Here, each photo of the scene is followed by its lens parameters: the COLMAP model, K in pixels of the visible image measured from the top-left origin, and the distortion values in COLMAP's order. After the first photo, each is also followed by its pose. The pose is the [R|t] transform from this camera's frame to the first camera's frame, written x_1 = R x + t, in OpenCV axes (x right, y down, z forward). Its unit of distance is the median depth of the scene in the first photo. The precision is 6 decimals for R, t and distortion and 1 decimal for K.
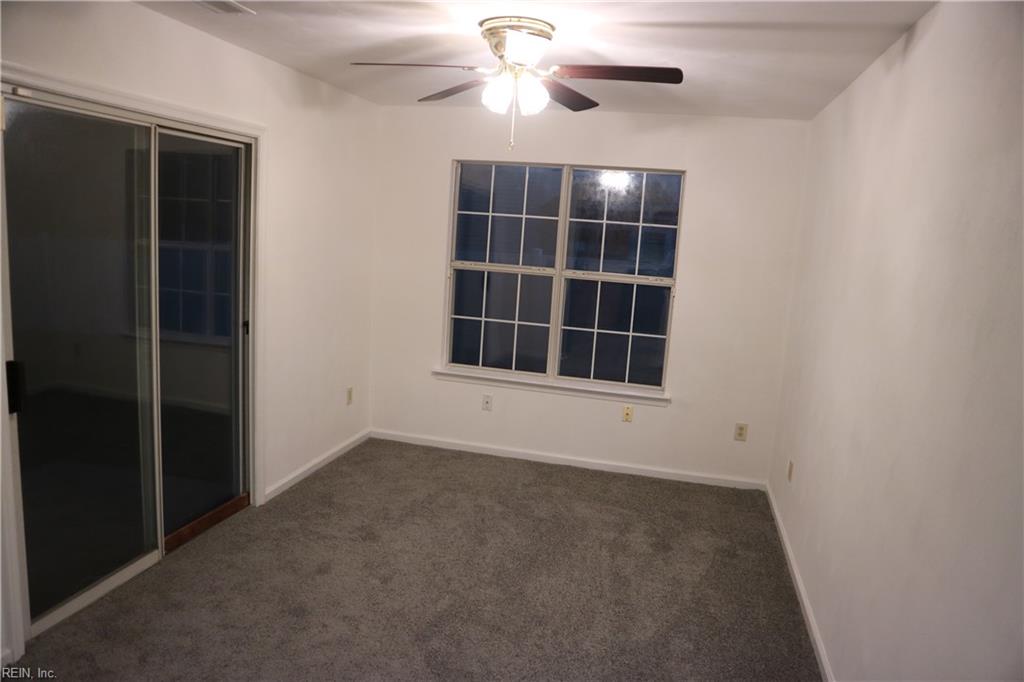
lens RADIAL K [[707.6, 0, 507.8], [0, 707.6, 336.8], [0, 0, 1]] dist [-0.104485, 0.046703]
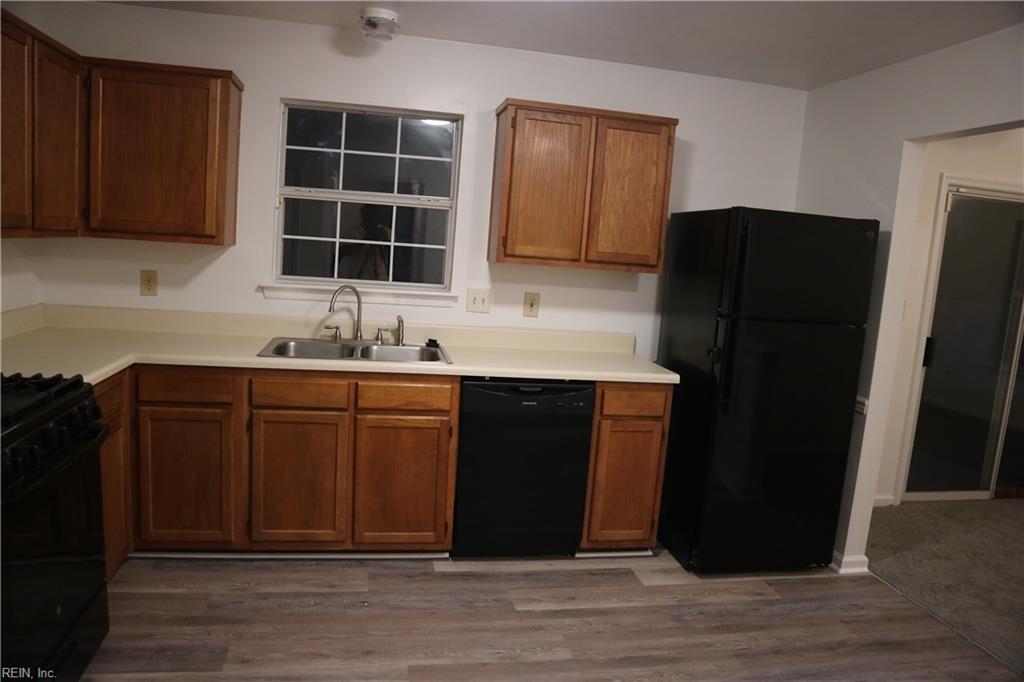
lens RADIAL K [[707.6, 0, 508.5], [0, 707.6, 339.4], [0, 0, 1]] dist [-0.104485, 0.046703]
pose [[0.426461, 0.094670, -0.899538, 0.207648], [-0.185166, 0.982583, 0.015625, 0.107491], [0.885350, 0.159901, 0.436563, -0.381703]]
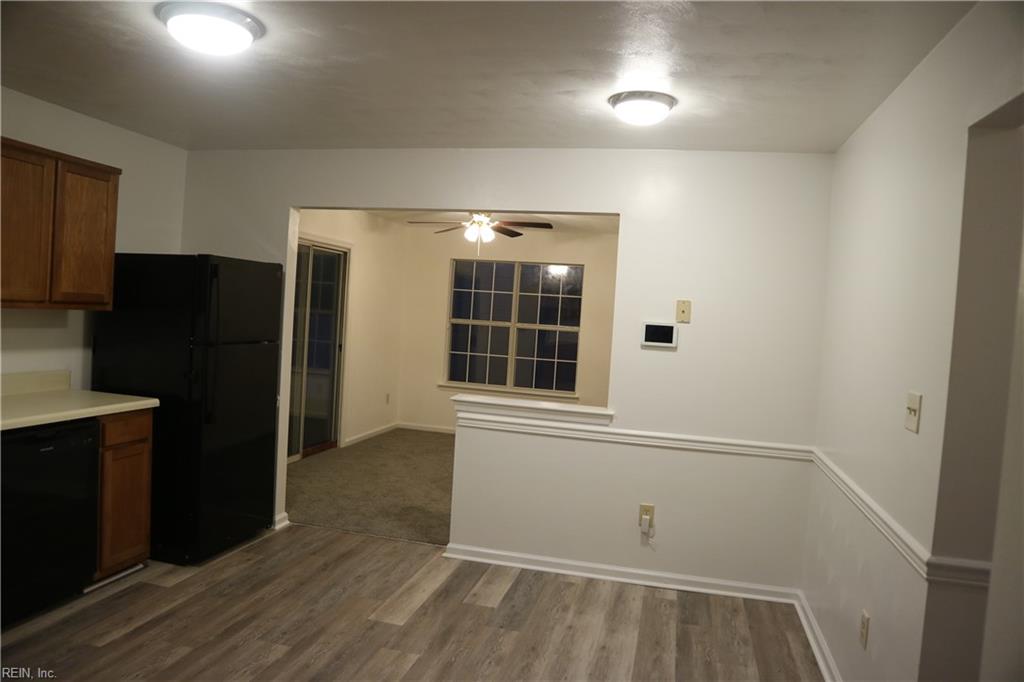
lens RADIAL K [[707.6, 0, 507.8], [0, 707.6, 337.8], [0, 0, 1]] dist [-0.104485, 0.046703]
pose [[0.999980, -0.001193, 0.006184, 0.050588], [0.001914, 0.993012, -0.117996, 0.145040], [-0.006001, 0.118005, 0.992995, -0.696679]]
